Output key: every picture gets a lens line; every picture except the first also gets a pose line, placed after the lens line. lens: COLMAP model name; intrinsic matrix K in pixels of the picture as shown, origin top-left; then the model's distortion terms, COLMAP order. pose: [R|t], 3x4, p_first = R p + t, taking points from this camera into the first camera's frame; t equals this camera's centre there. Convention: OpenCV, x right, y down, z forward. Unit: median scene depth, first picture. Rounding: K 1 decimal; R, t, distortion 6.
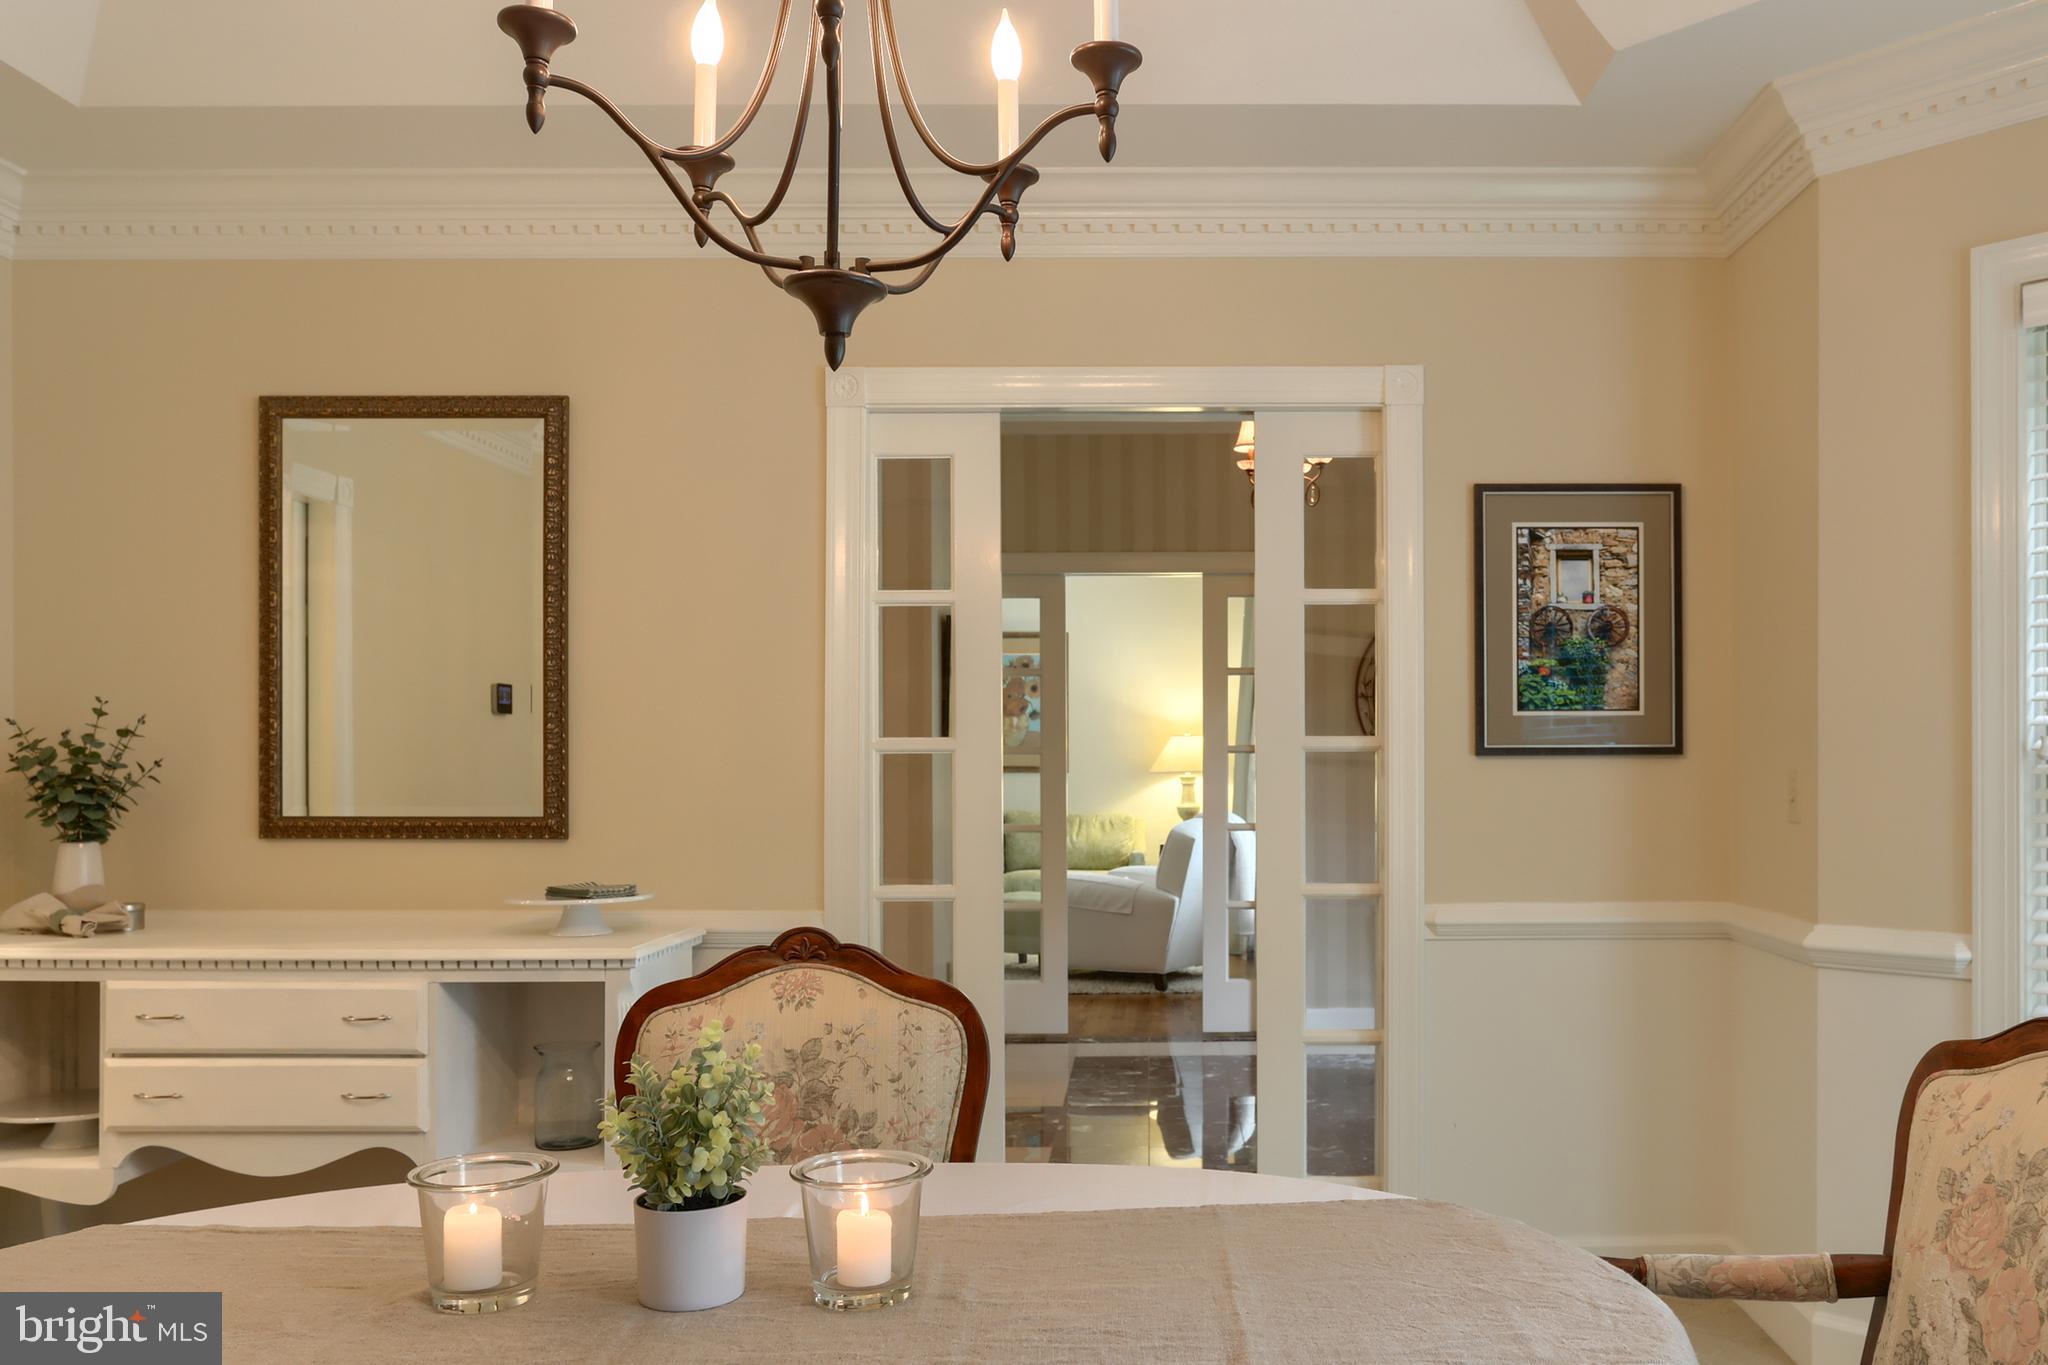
lens RADIAL K [[1602.4, 0, 1156.3], [0, 1602.4, 761.0], [0, 0, 1]] dist [-0.012866, -0.012834]
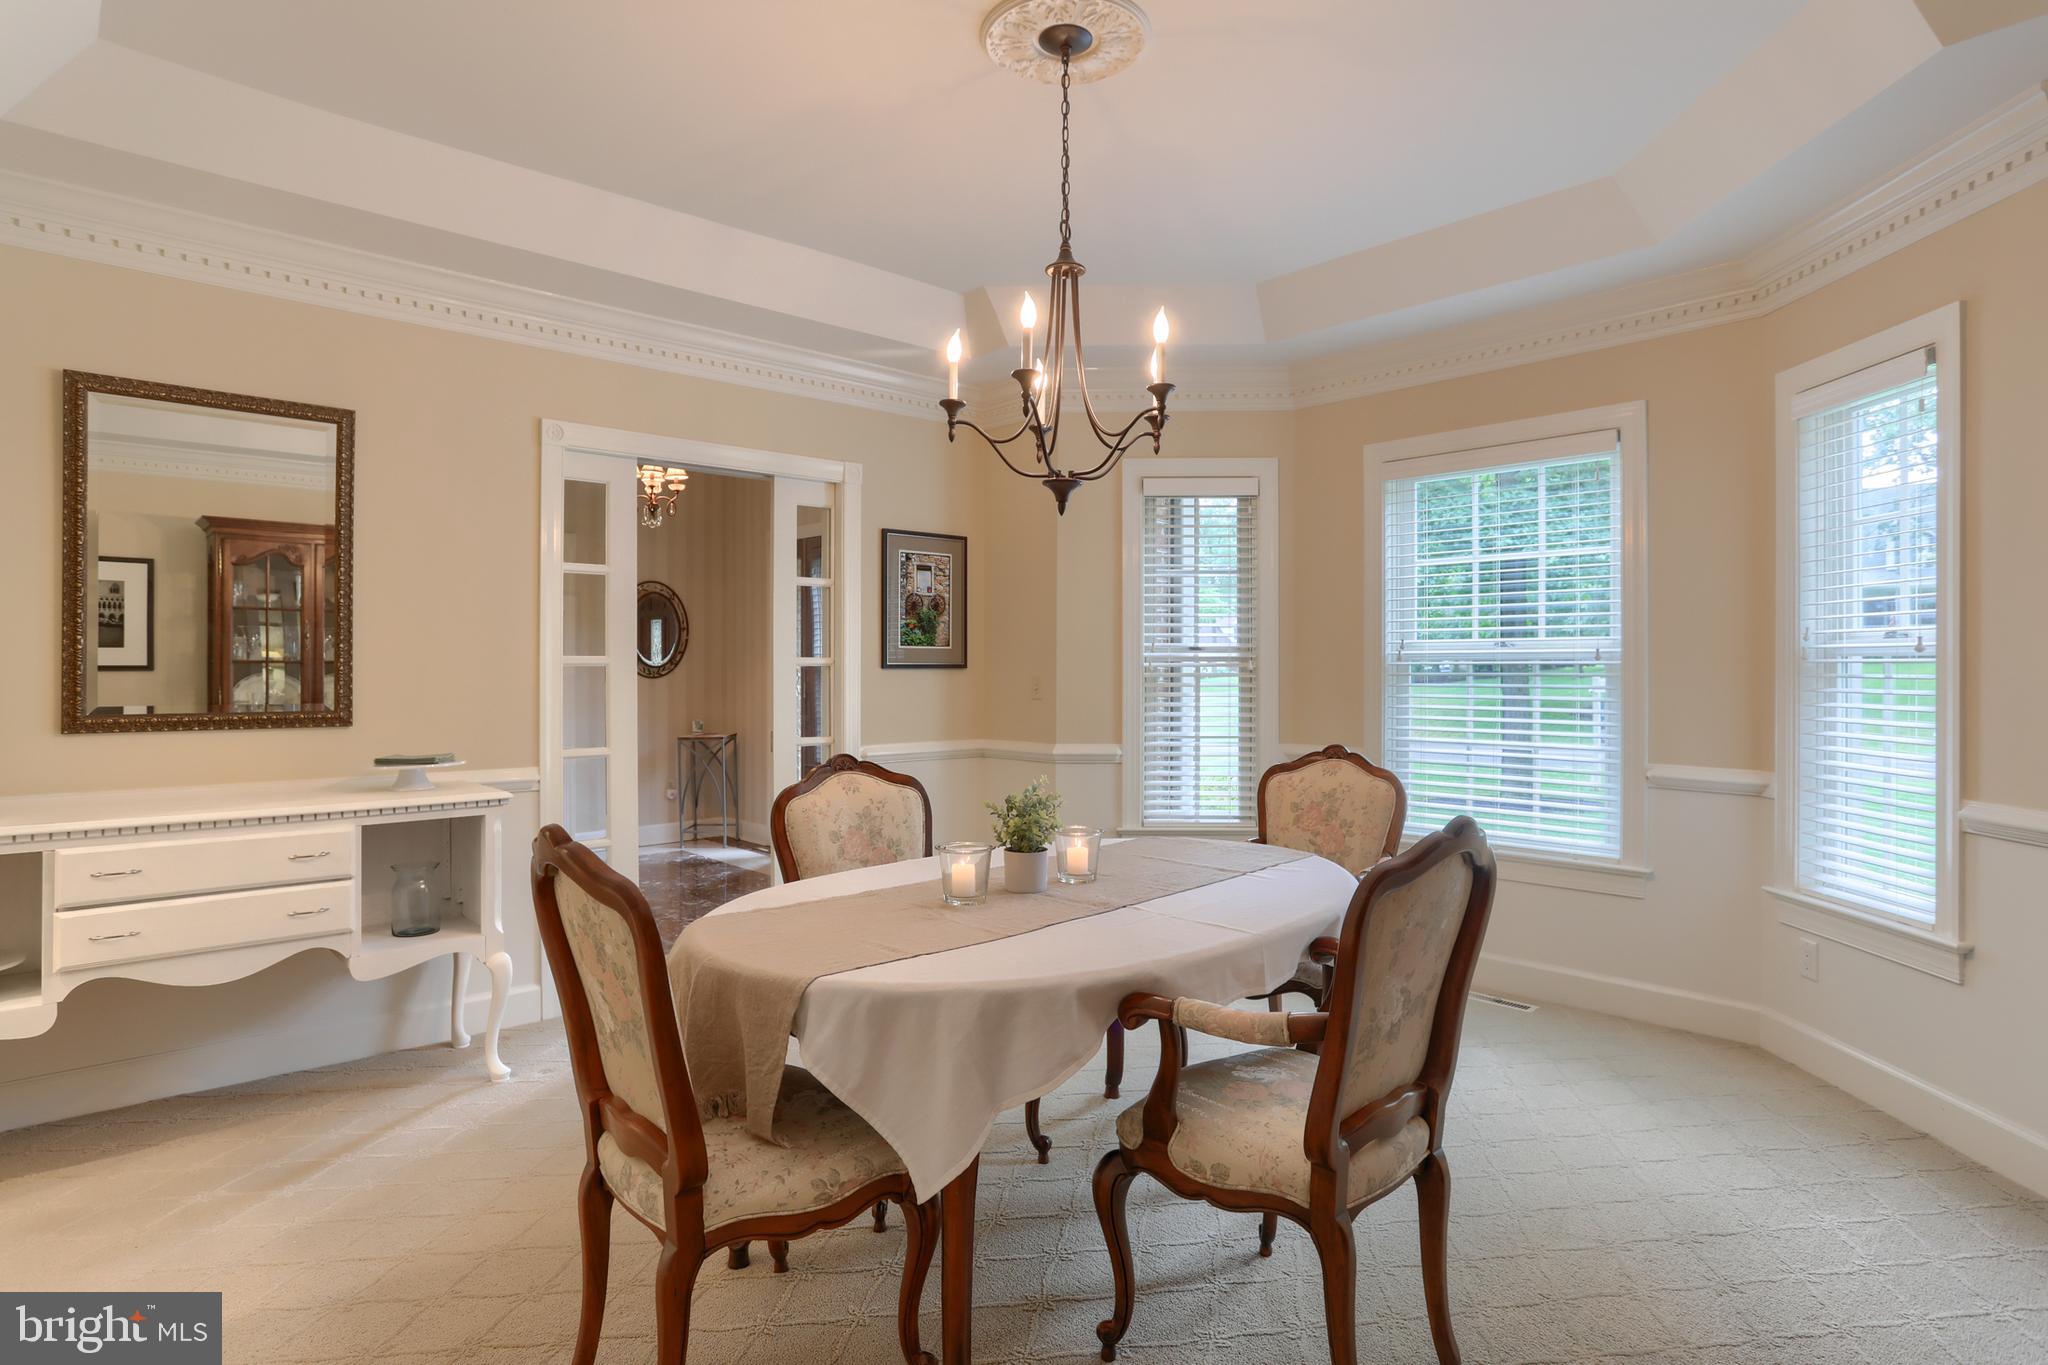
lens RADIAL K [[1091.6, 0, 1024.5], [0, 1091.6, 667.8], [0, 0, 1]] dist [-0.047144, 0.022520]
pose [[0.741381, 0.002857, 0.671079, -0.563373], [-0.000490, 0.999993, -0.003716, 0.000672], [-0.671085, 0.002426, 0.741377, -0.094319]]
